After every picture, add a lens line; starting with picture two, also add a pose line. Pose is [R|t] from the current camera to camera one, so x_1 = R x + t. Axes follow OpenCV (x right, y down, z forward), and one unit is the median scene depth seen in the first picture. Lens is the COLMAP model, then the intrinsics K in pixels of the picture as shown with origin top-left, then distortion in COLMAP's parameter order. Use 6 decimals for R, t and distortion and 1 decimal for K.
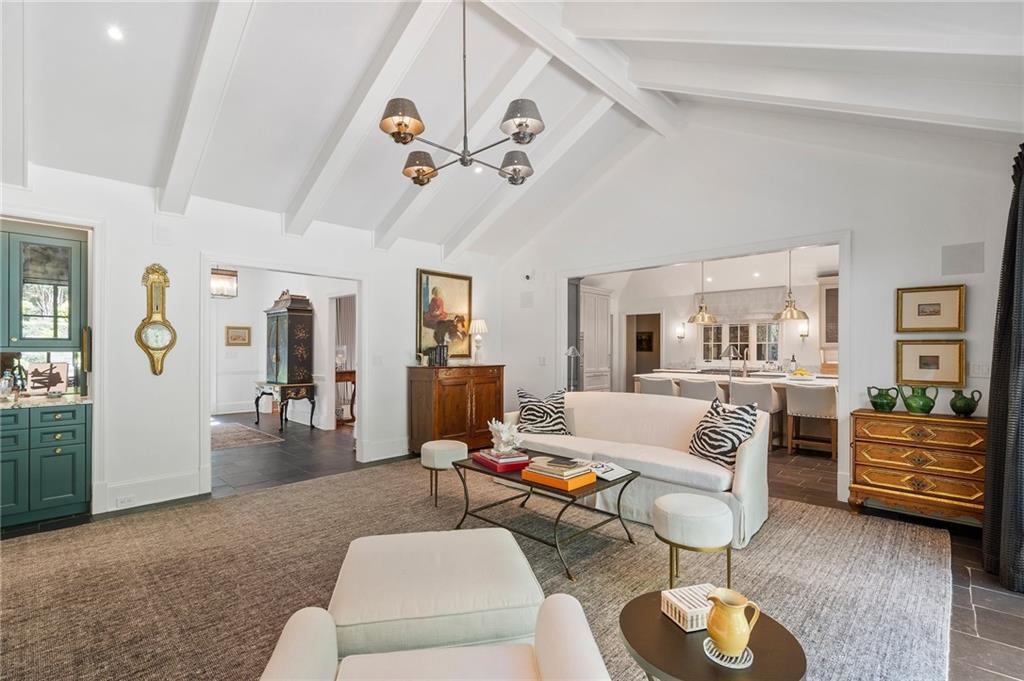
lens RADIAL K [[465.2, 0, 507.0], [0, 465.2, 348.5], [0, 0, 1]] dist [-0.002811, 0.000047]
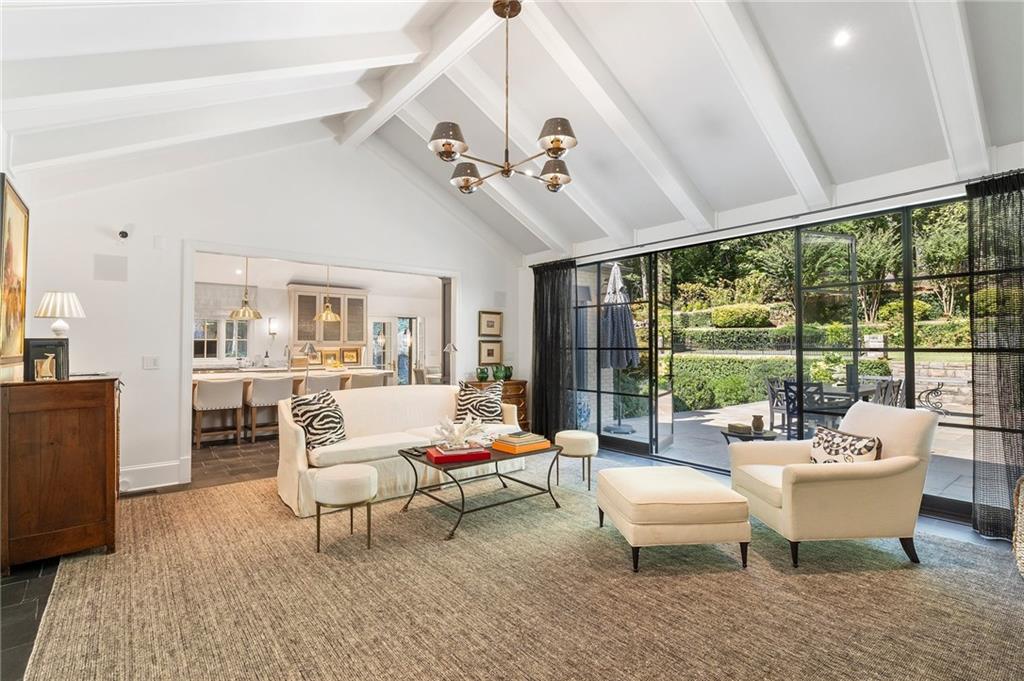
lens RADIAL K [[474.8, 0, 509.0], [0, 474.8, 337.5], [0, 0, 1]] dist [-0.002658, 0.000623]
pose [[0.117087, 0.017704, 0.992964, -0.575205], [-0.000666, 0.999842, -0.017748, 0.001244], [-0.993121, 0.001417, 0.117080, 0.423246]]
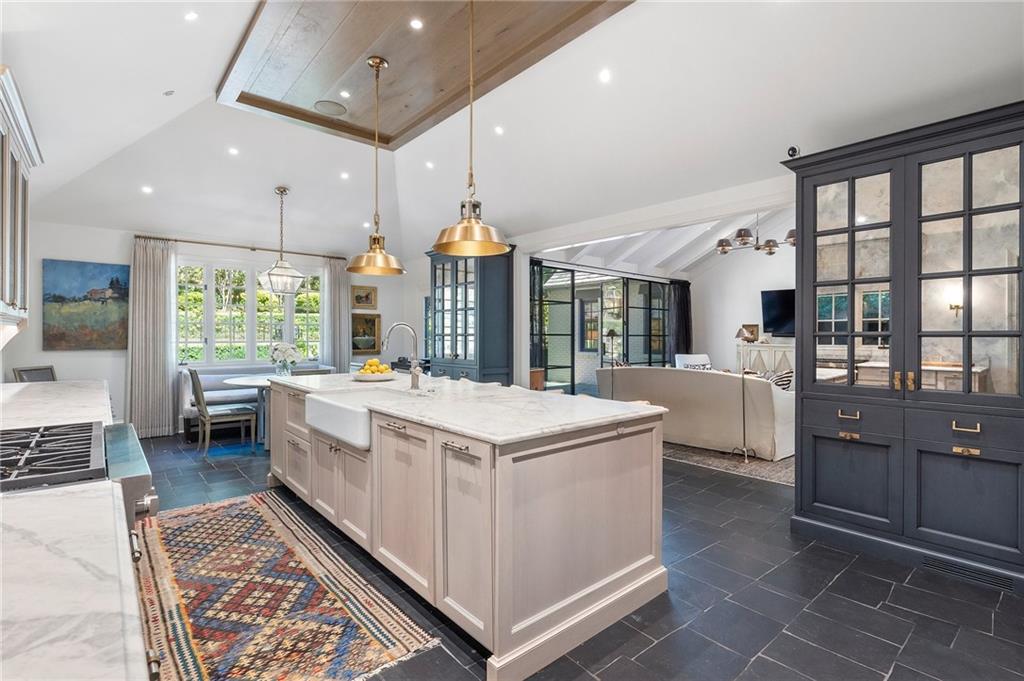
lens RADIAL K [[474.8, 0, 509.0], [0, 474.8, 337.5], [0, 0, 1]] dist [-0.002658, 0.000623]
pose [[-0.995879, -0.005565, 0.090517, 0.429986], [-0.005481, 0.999984, 0.001172, 0.013568], [-0.090522, 0.000671, -0.995894, 1.637147]]
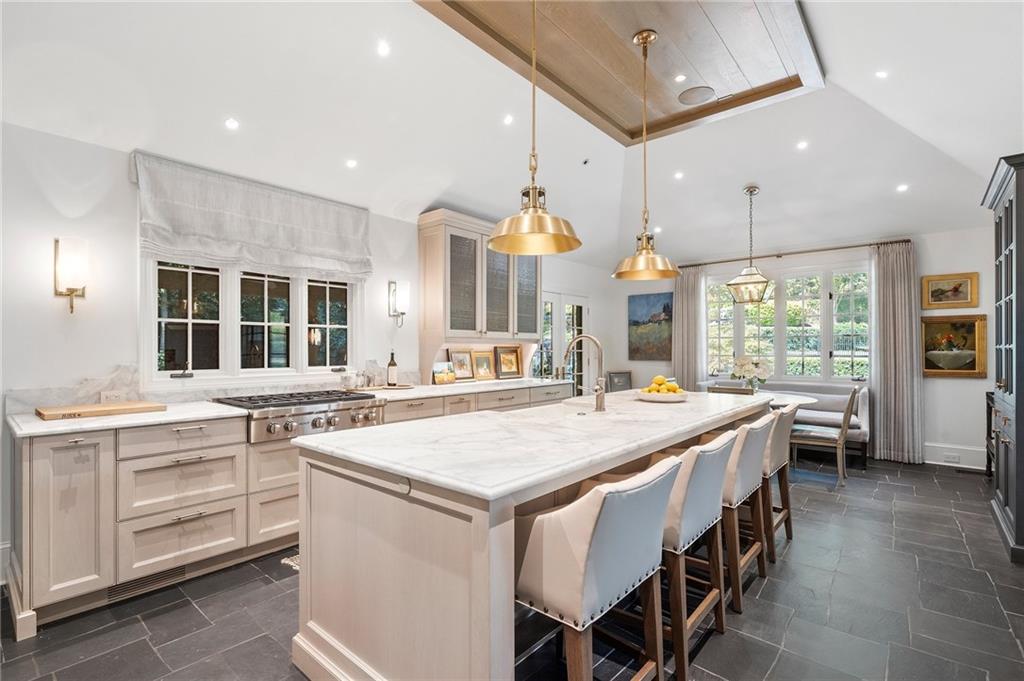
lens RADIAL K [[476.7, 0, 508.1], [0, 476.7, 347.4], [0, 0, 1]] dist [-0.001542, -0.000288]
pose [[-0.056395, 0.000048, 0.998409, 0.137941], [-0.001992, 0.999998, -0.000161, 0.011266], [-0.998407, -0.001998, -0.056395, 1.242364]]
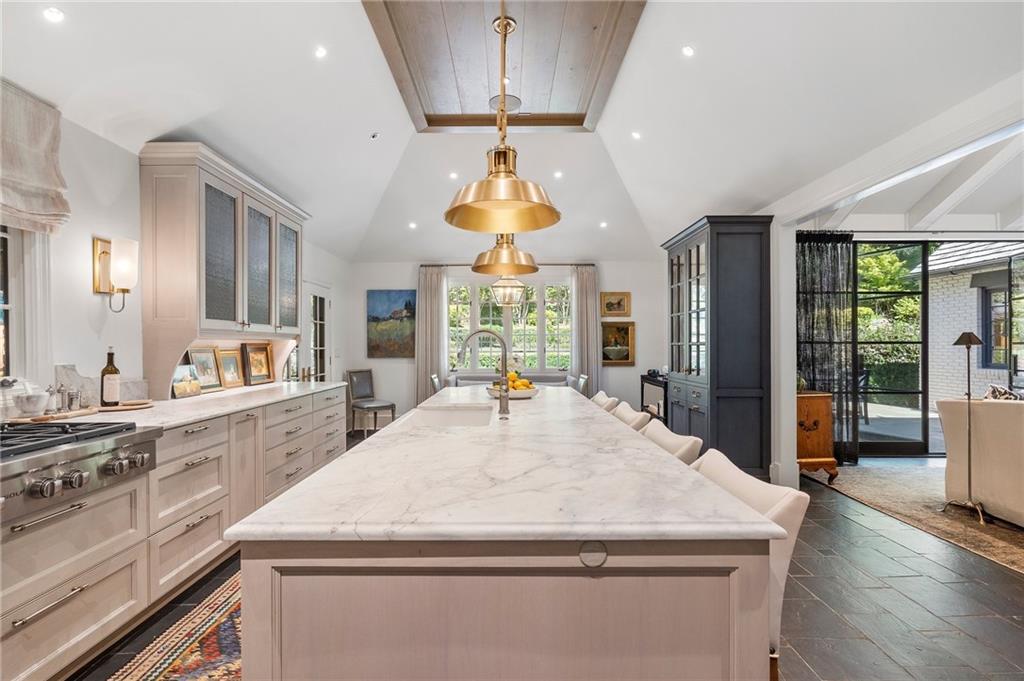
lens RADIAL K [[465.2, 0, 507.0], [0, 465.2, 348.5], [0, 0, 1]] dist [-0.002811, 0.000047]
pose [[-0.693779, -0.005148, 0.720170, 0.290015], [-0.000808, 0.999979, 0.006369, 0.012618], [-0.720188, 0.003836, -0.693769, 1.405713]]
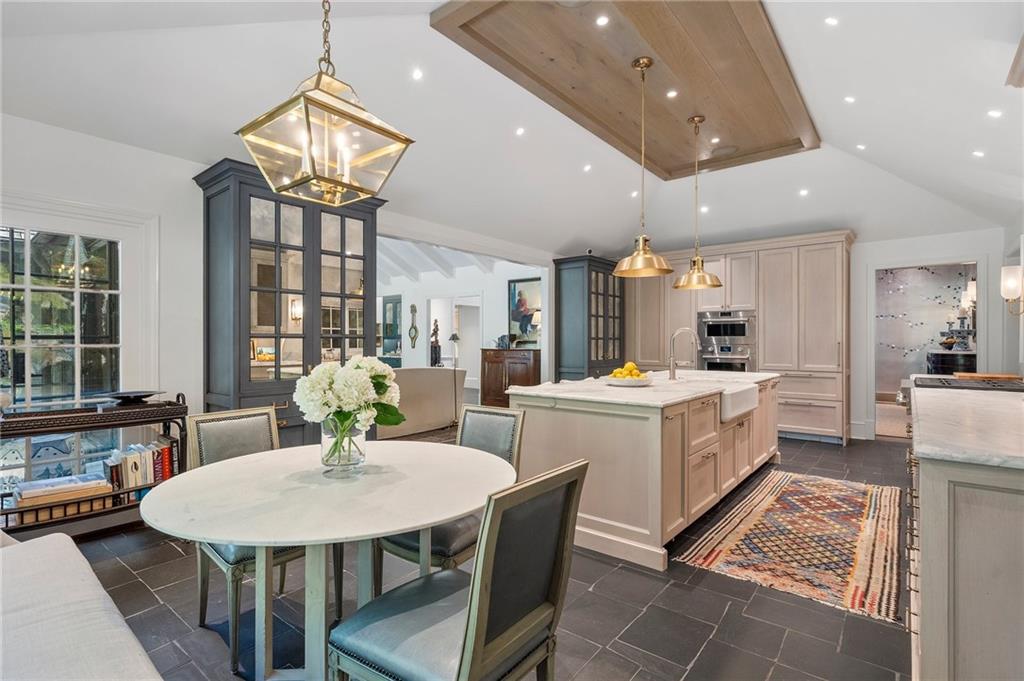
lens RADIAL K [[488.7, 0, 512.0], [0, 488.7, 340.5], [0, 0, 1]] dist [0.012726, 0.000134]
pose [[0.091465, -0.005514, -0.995793, 1.236100], [0.004197, 0.999978, -0.005151, 0.018588], [0.995799, -0.003708, 0.091486, 0.846884]]
